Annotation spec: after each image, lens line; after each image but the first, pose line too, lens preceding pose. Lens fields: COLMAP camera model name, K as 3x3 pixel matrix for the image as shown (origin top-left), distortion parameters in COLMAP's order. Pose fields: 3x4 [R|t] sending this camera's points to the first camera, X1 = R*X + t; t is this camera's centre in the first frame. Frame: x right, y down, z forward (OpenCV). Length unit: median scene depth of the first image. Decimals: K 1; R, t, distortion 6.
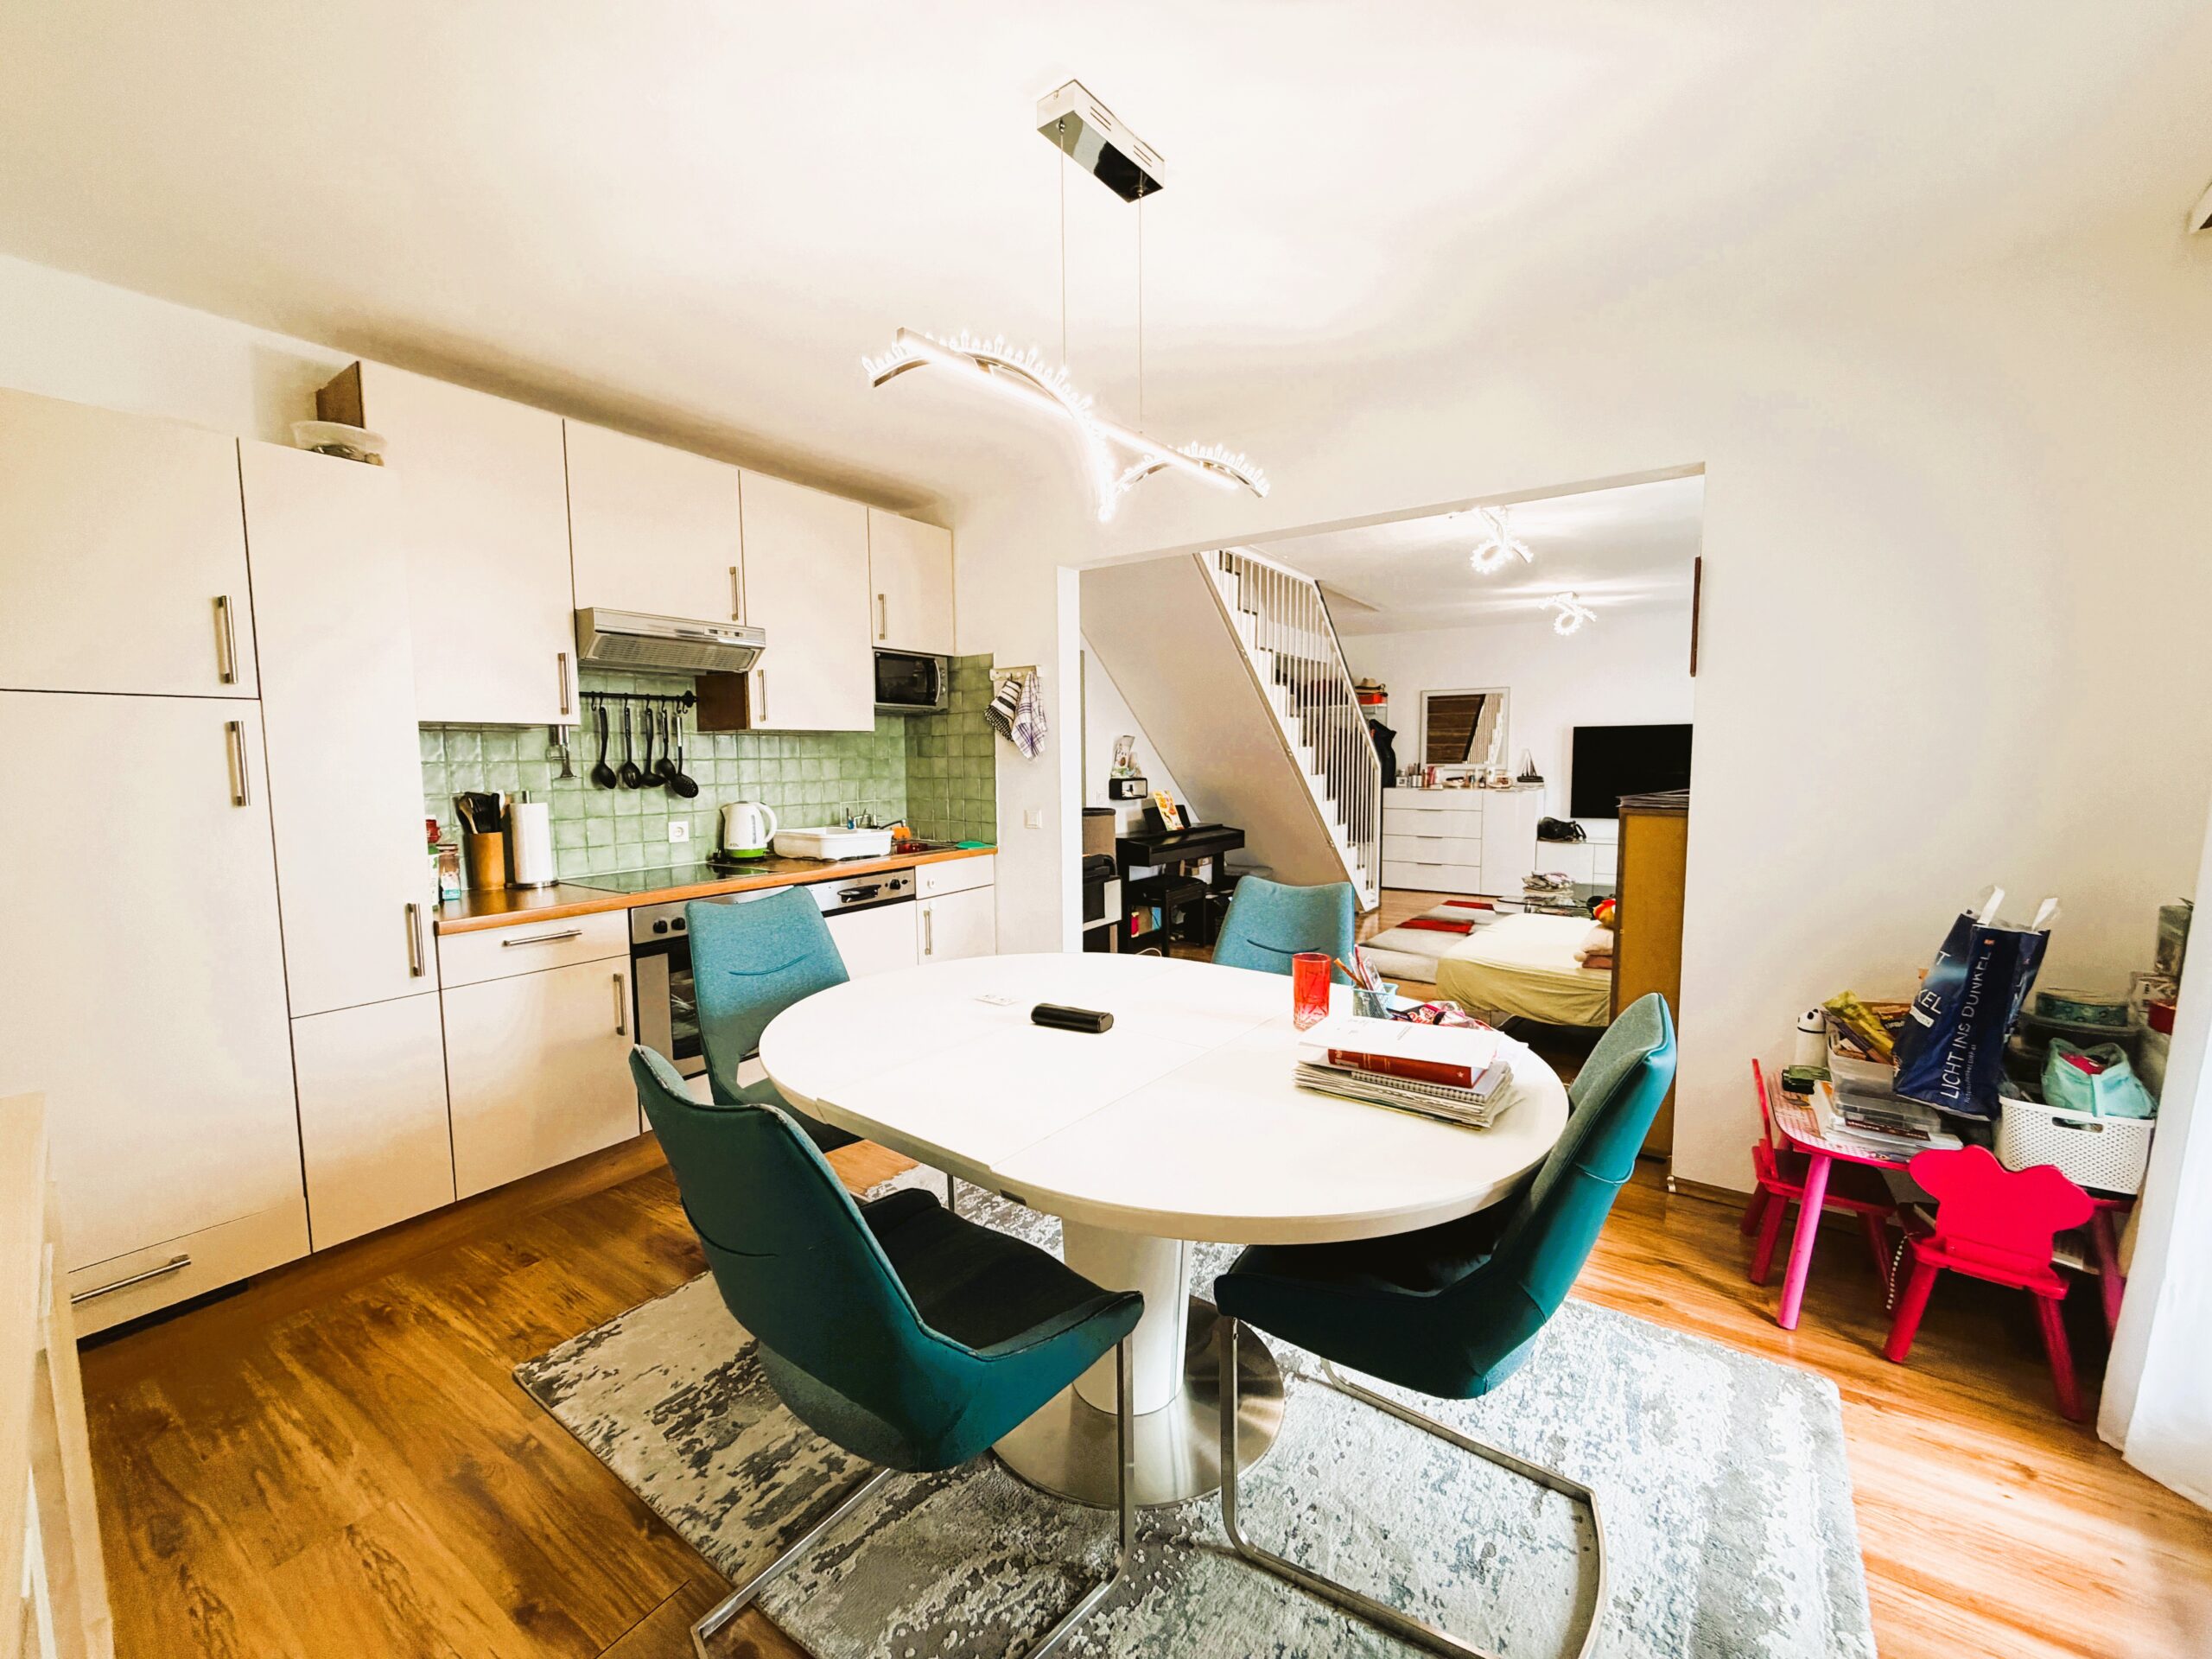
lens RADIAL K [[881.8, 0, 1098.1], [0, 881.8, 831.0], [0, 0, 1]] dist [-0.000797, 0.000507]
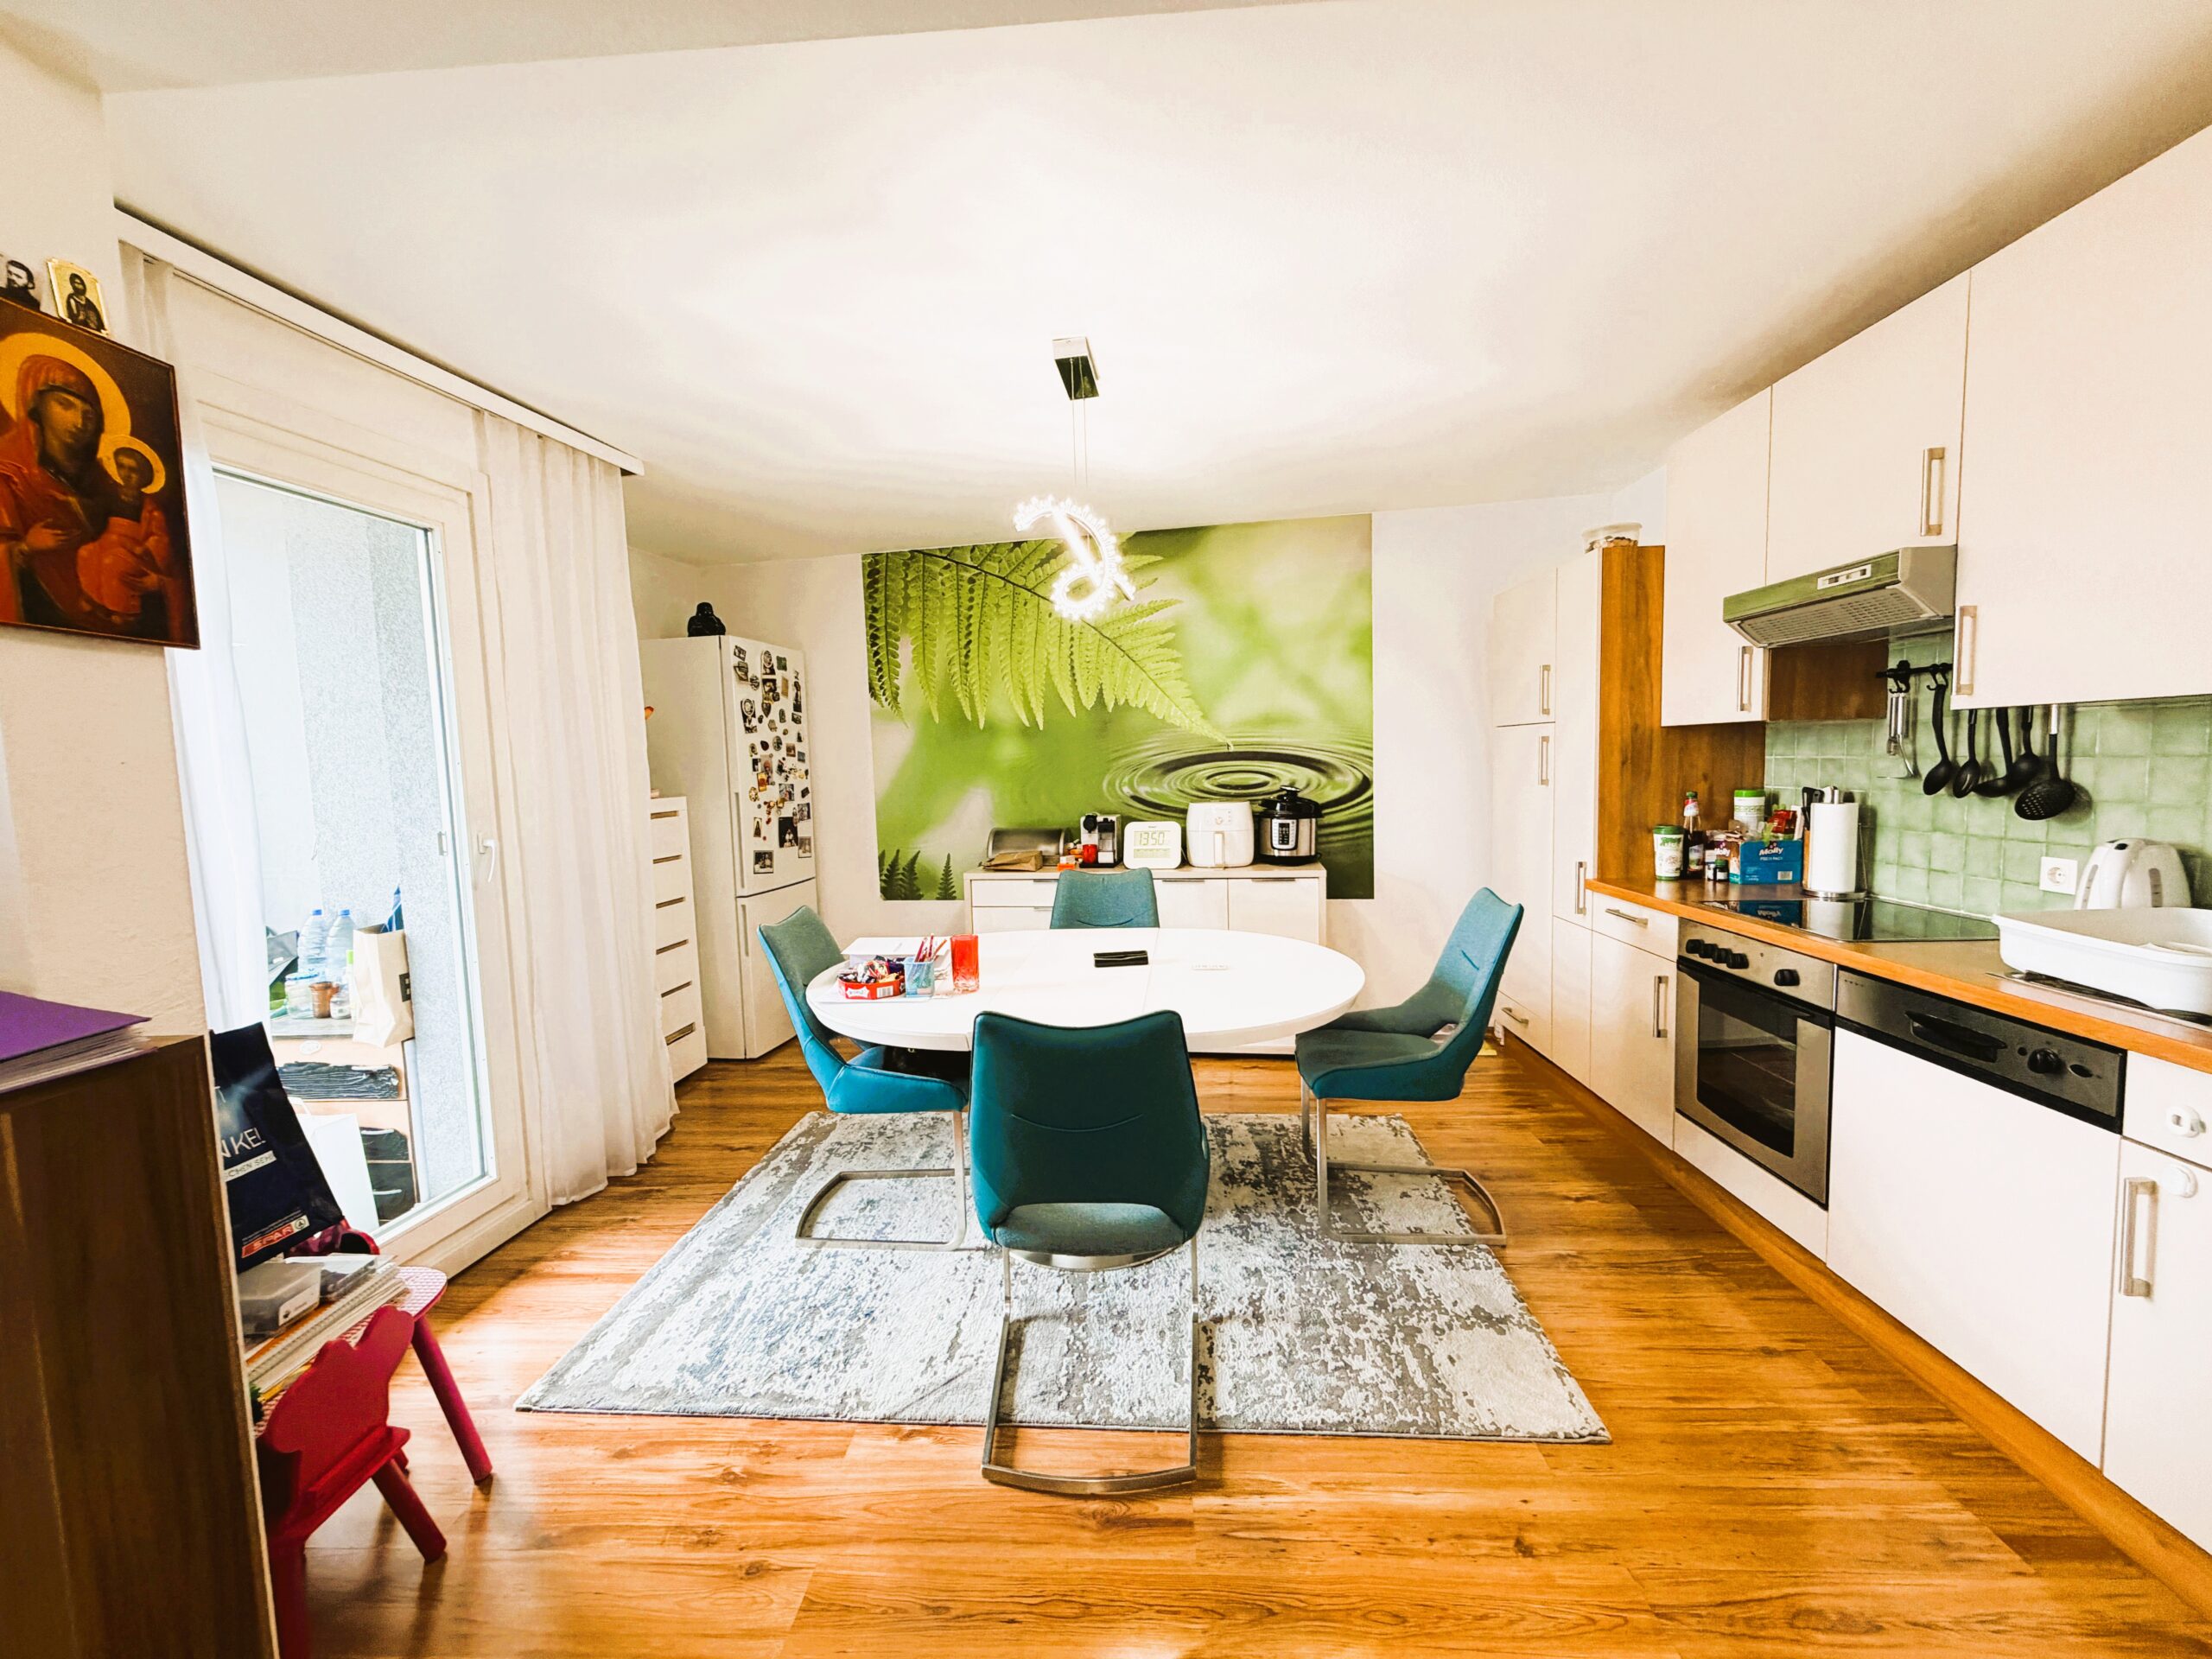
lens RADIAL K [[881.8, 0, 1098.1], [0, 881.8, 831.0], [0, 0, 1]] dist [-0.000797, 0.000507]
pose [[-0.851277, 0.077095, -0.519021, 0.425735], [-0.007596, 0.987233, 0.159103, -0.129210], [0.524661, 0.139383, -0.839823, 1.248684]]
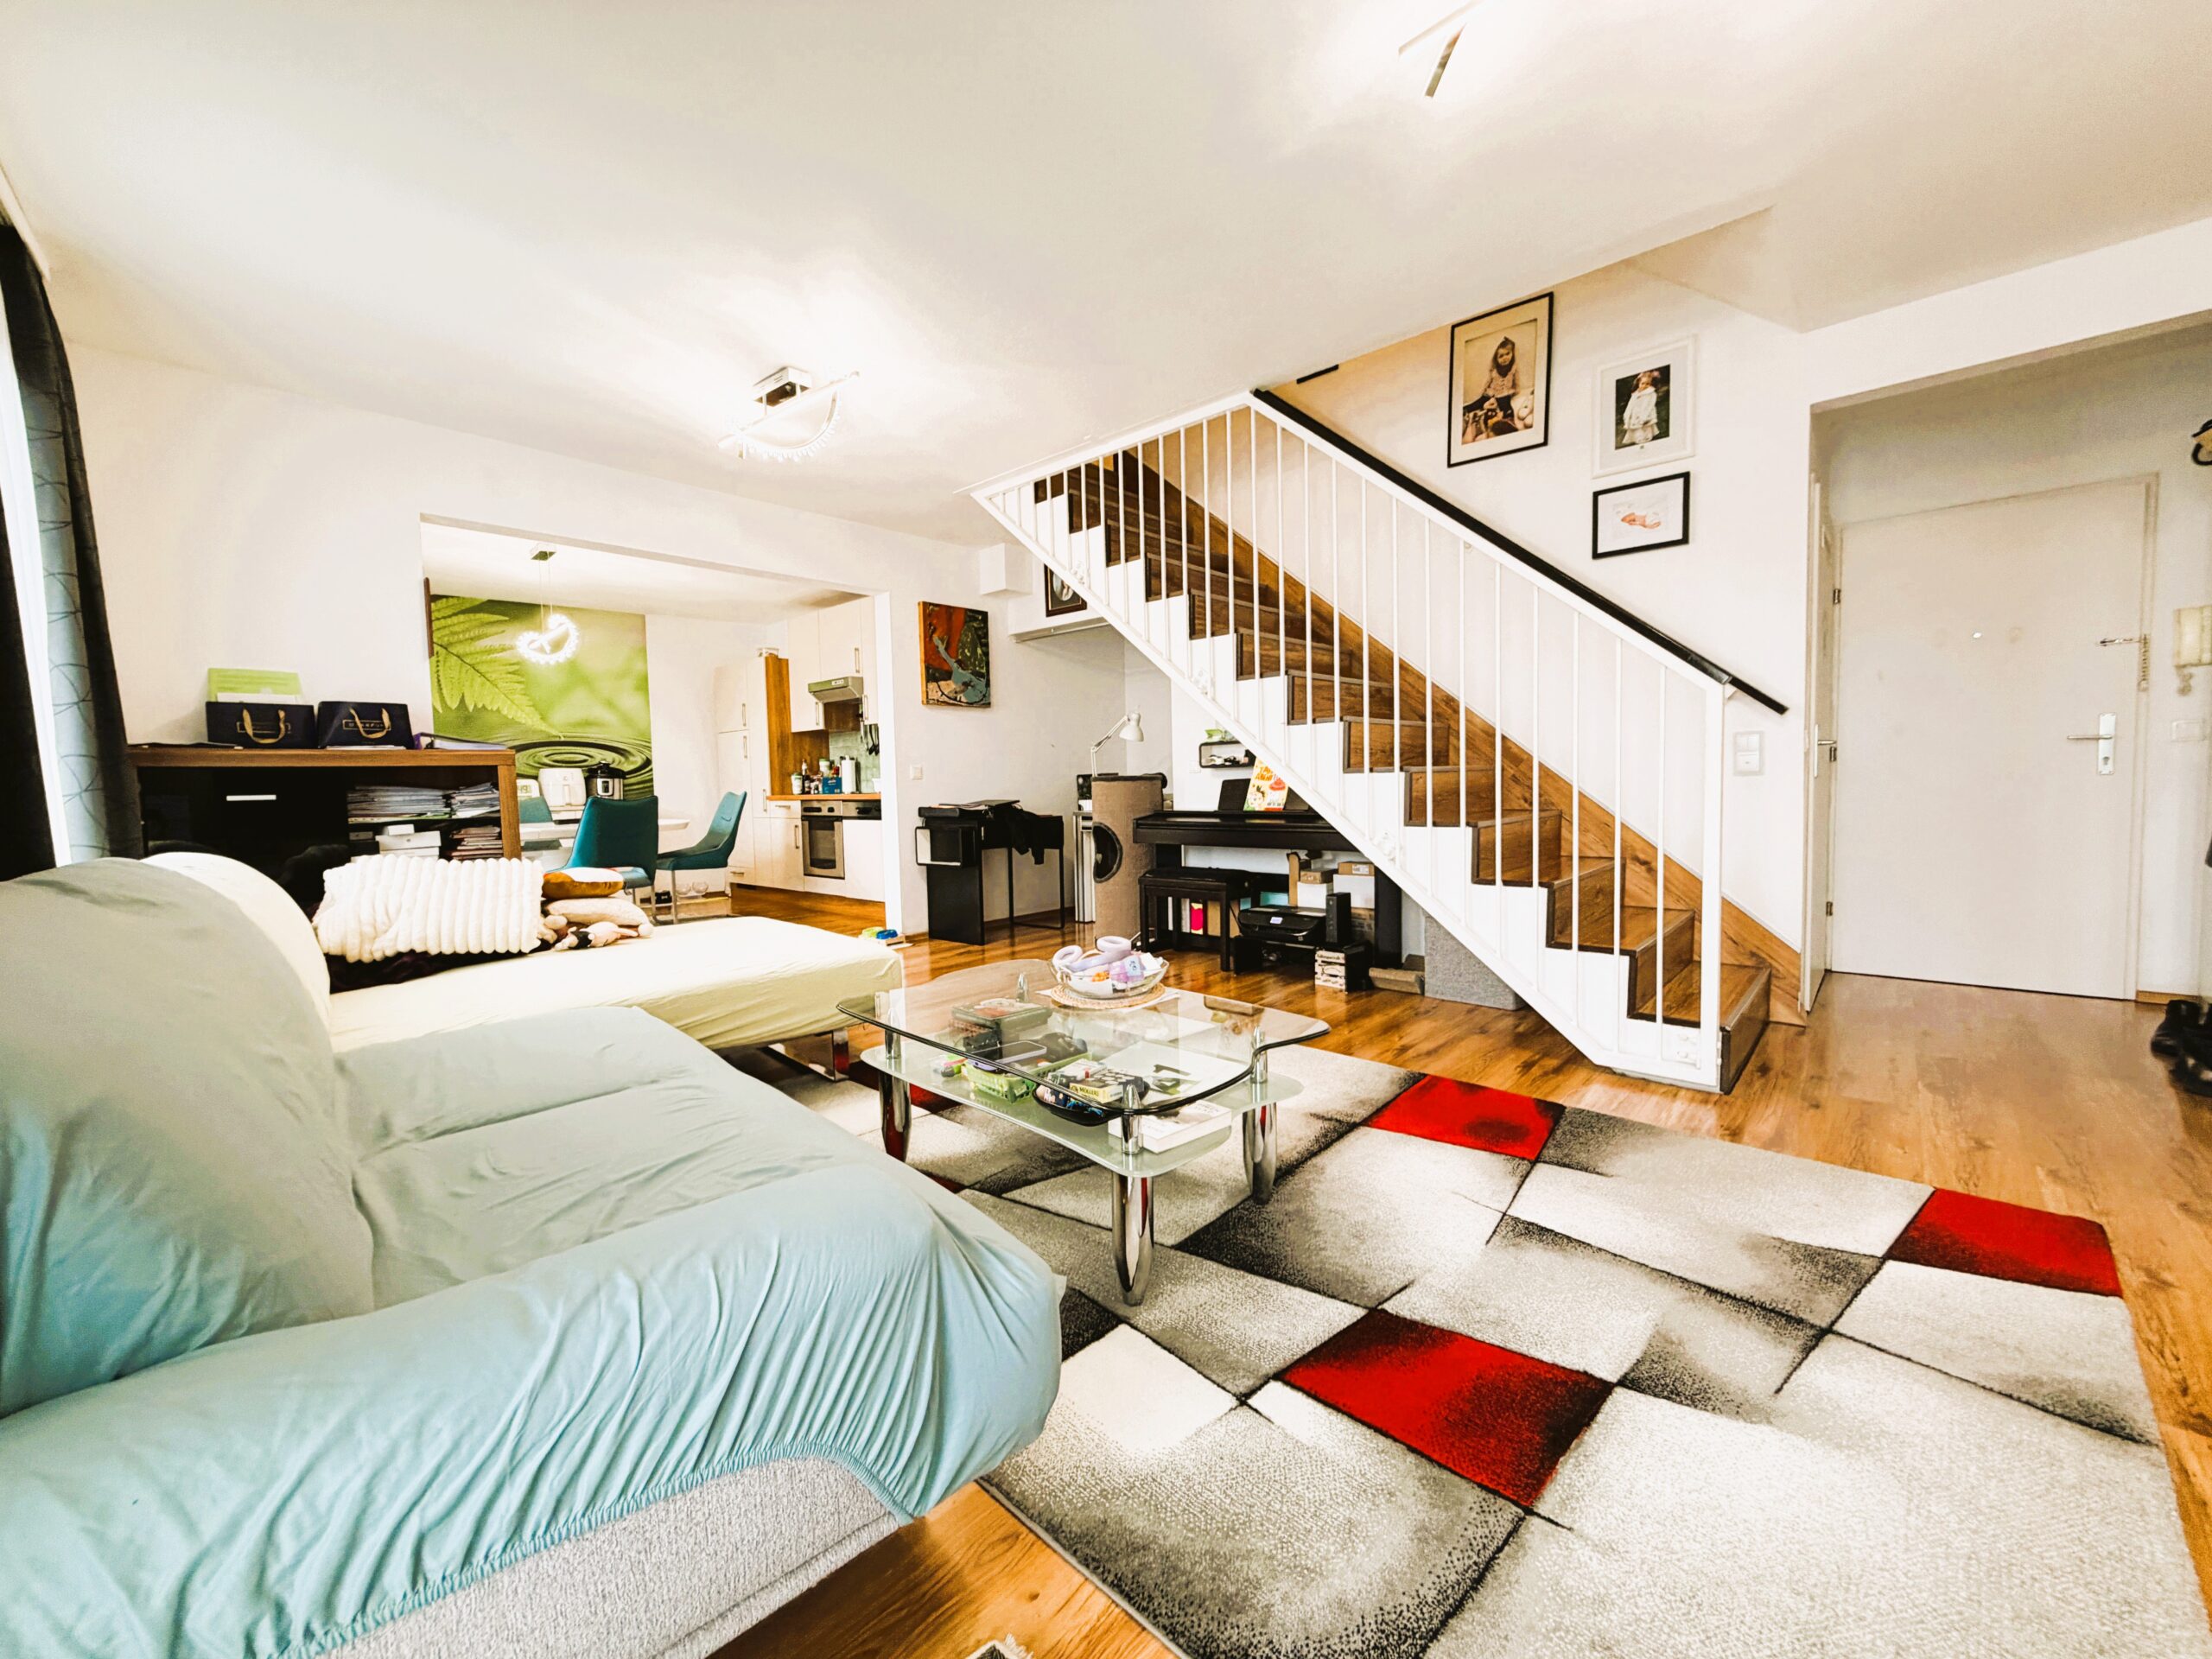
lens RADIAL K [[881.8, 0, 1098.1], [0, 881.8, 831.0], [0, 0, 1]] dist [-0.000797, 0.000507]
pose [[-0.135296, 0.066140, -0.988595, 1.613397], [-0.062678, 0.995200, 0.075160, -0.059871], [0.988821, 0.072132, -0.130501, 1.874991]]
